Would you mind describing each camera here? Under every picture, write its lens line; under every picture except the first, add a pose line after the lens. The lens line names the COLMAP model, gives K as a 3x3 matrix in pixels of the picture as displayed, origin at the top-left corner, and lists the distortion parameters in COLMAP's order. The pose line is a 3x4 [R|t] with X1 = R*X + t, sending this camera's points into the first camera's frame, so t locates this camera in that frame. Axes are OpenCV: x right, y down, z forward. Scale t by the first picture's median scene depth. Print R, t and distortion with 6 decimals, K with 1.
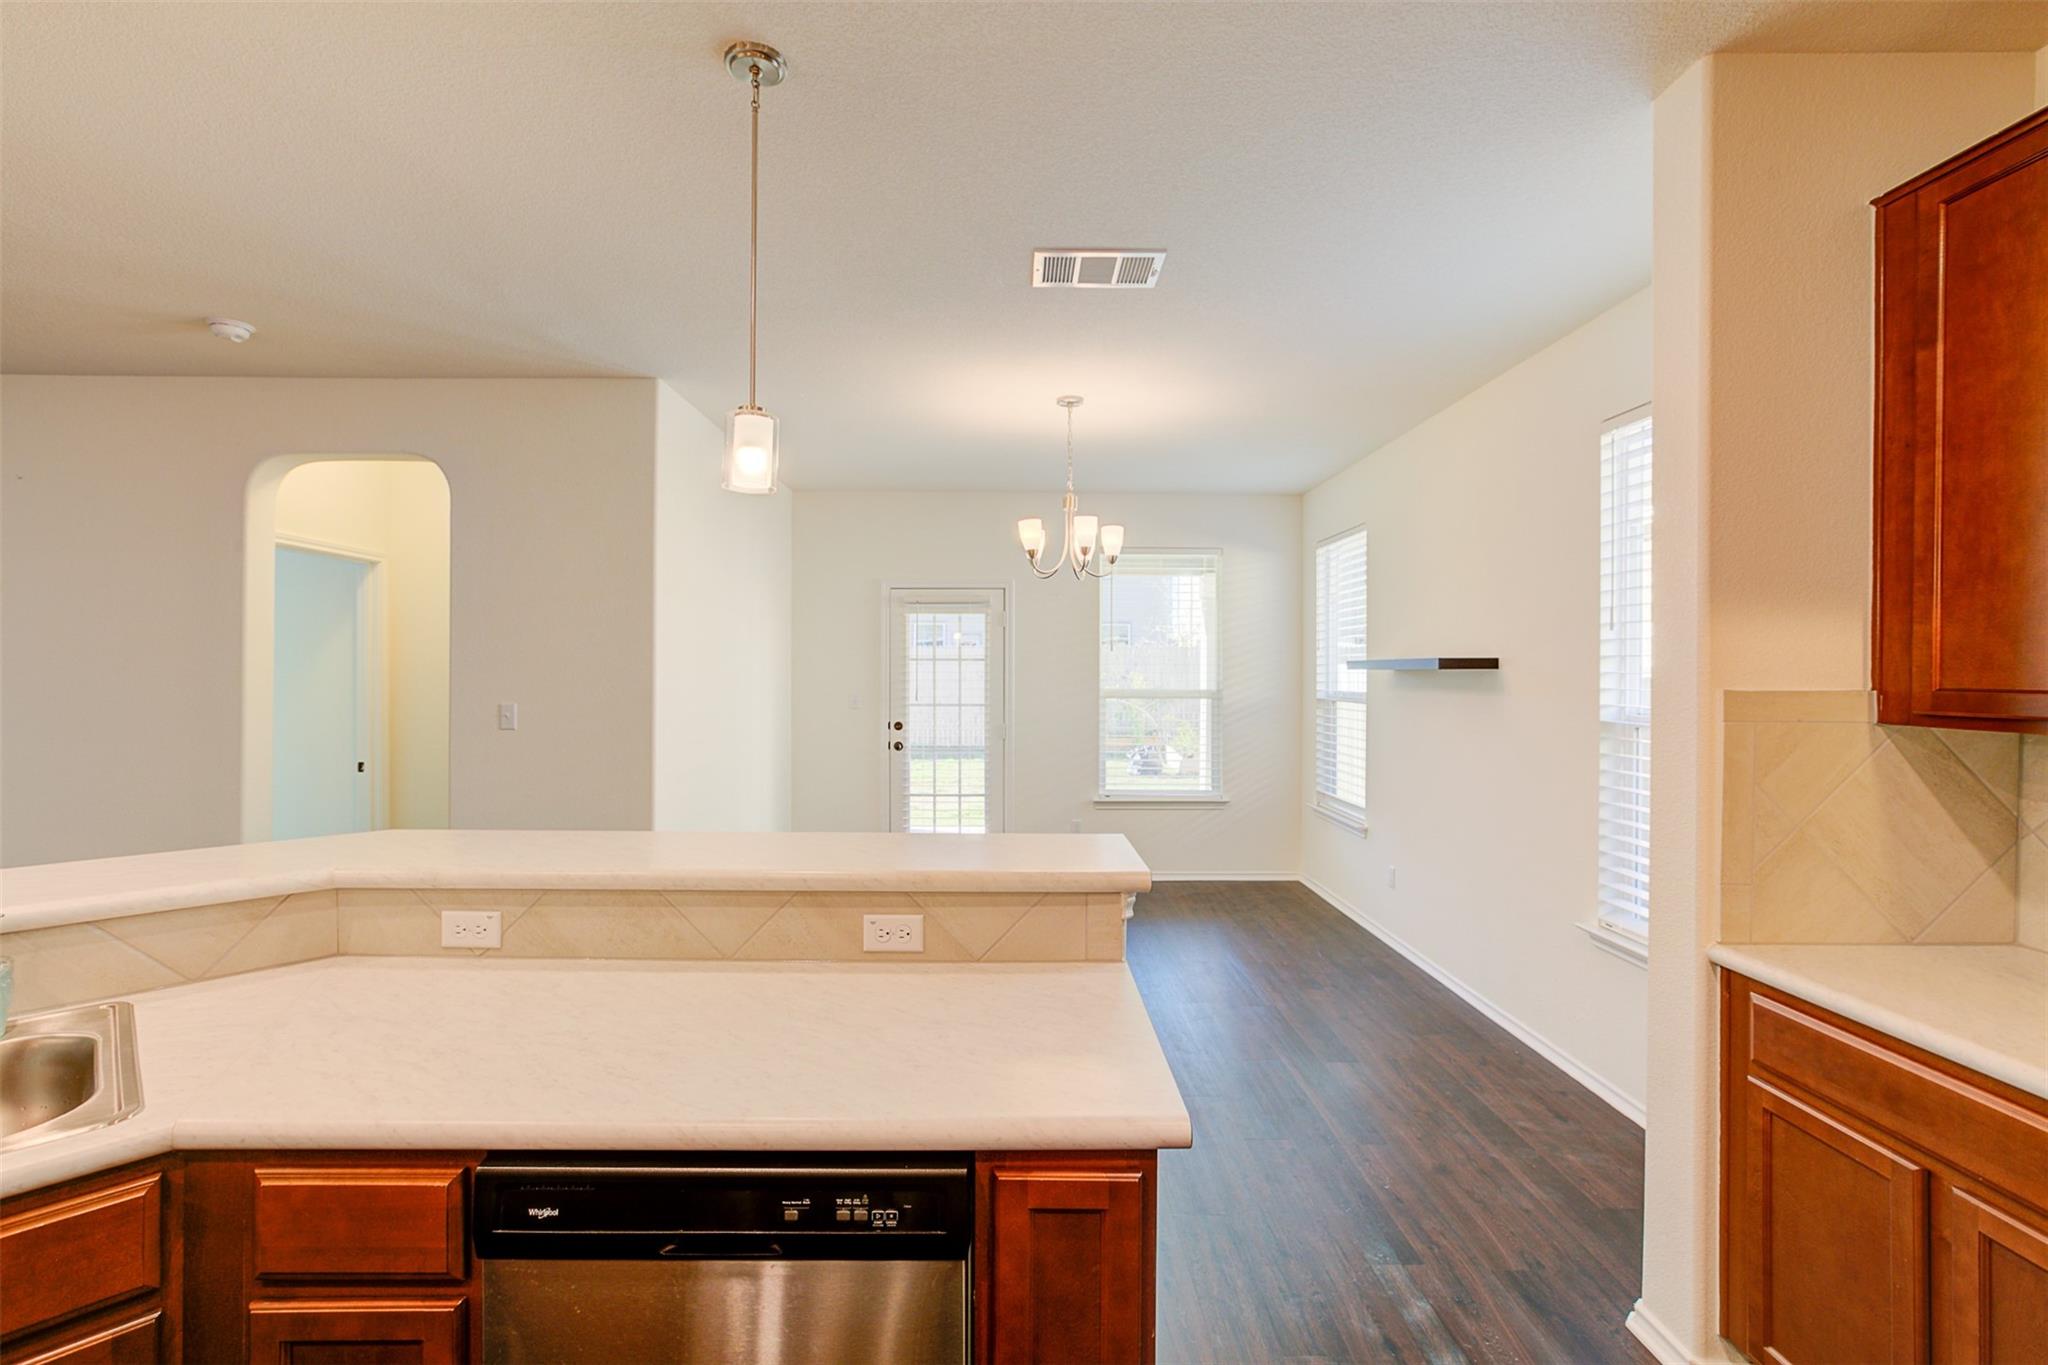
lens RADIAL K [[910.9, 0, 1019.3], [0, 910.9, 669.7], [0, 0, 1]] dist [0.018770, 0.000290]
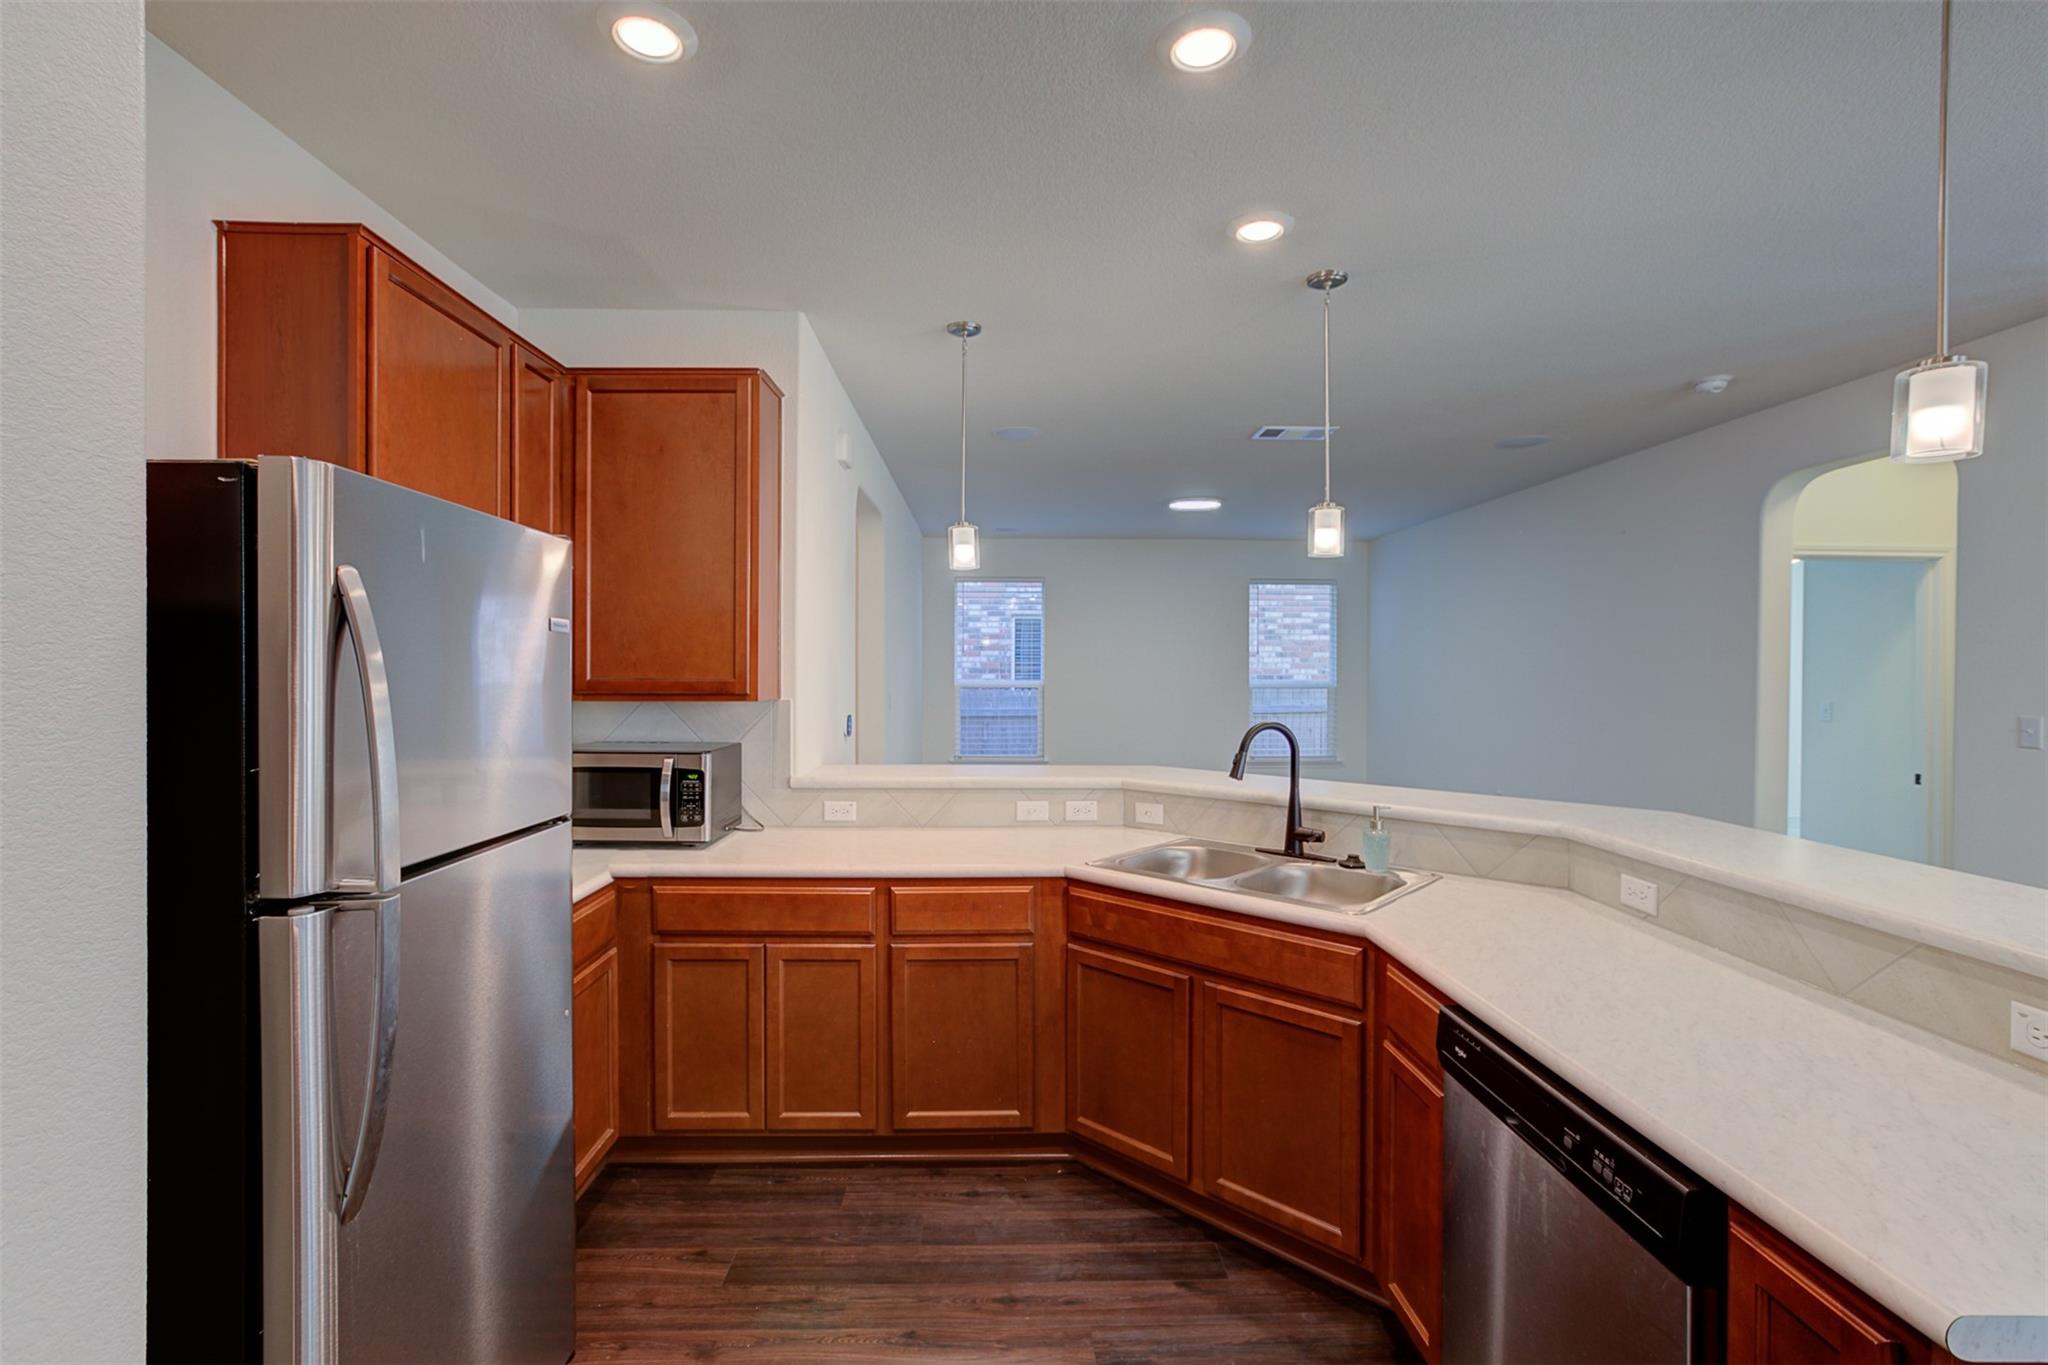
lens RADIAL K [[919.0, 0, 1024.0], [0, 919.0, 682.5], [0, 0, 1]] dist [0.000021, 0.001109]
pose [[0.039769, 0.005280, -0.999195, 0.546216], [0.000410, 0.999986, 0.005300, 0.005627], [0.999209, -0.000620, 0.039766, 0.167886]]
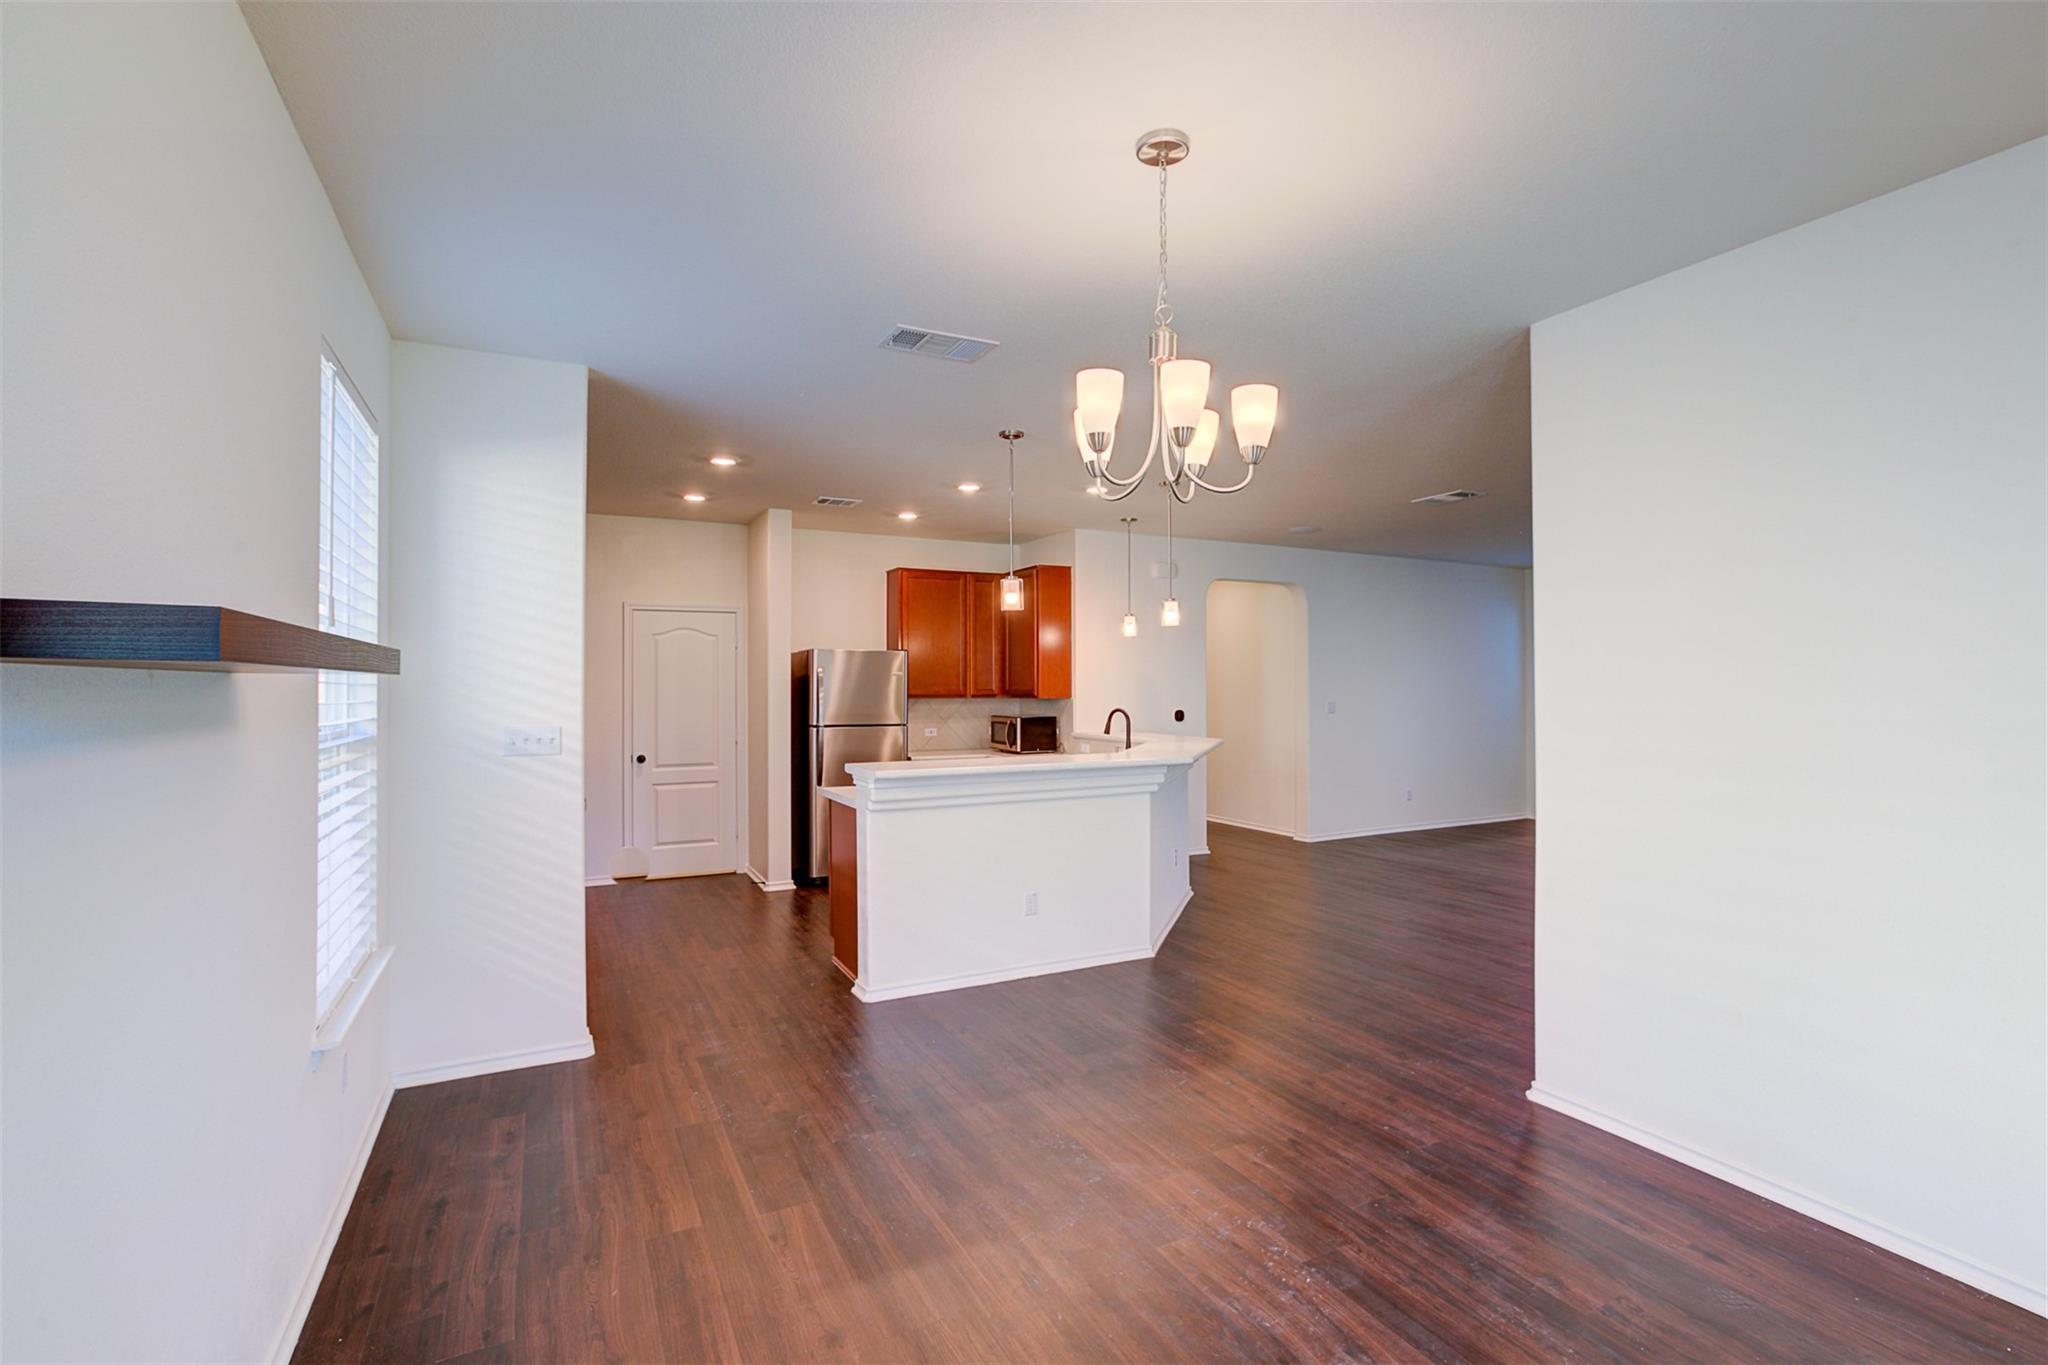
lens RADIAL K [[919.0, 0, 1024.0], [0, 919.0, 682.5], [0, 0, 1]] dist [0.000021, 0.001109]
pose [[-0.886815, -0.008228, -0.462051, 0.848468], [-0.003151, 0.999926, -0.011760, 0.026184], [0.462113, -0.008973, -0.886775, 3.346276]]
